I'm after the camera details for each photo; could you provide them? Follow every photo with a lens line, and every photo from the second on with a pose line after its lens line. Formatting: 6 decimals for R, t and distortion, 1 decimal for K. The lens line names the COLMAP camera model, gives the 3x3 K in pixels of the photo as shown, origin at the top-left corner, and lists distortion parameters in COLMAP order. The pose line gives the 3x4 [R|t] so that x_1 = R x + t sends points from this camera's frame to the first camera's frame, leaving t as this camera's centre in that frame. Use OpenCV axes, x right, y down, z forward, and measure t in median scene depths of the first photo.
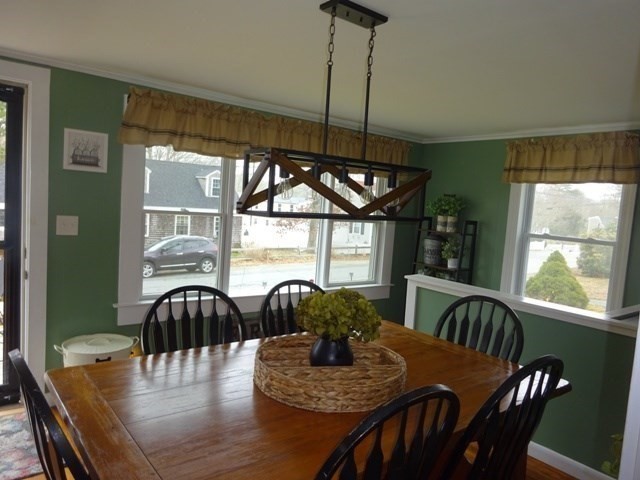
lens RADIAL K [[470.1, 0, 321.5], [0, 470.1, 239.6], [0, 0, 1]] dist [-0.008926, 0.004670]
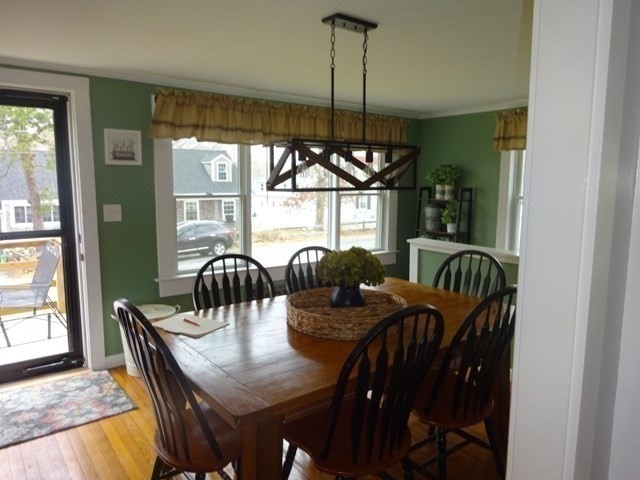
lens RADIAL K [[470.1, 0, 319.2], [0, 470.1, 238.1], [0, 0, 1]] dist [-0.008926, 0.004670]
pose [[0.997964, -0.059848, -0.022051, -0.008575], [0.060742, 0.997254, 0.042376, 0.012509], [0.019455, -0.043629, 0.998858, -0.133920]]
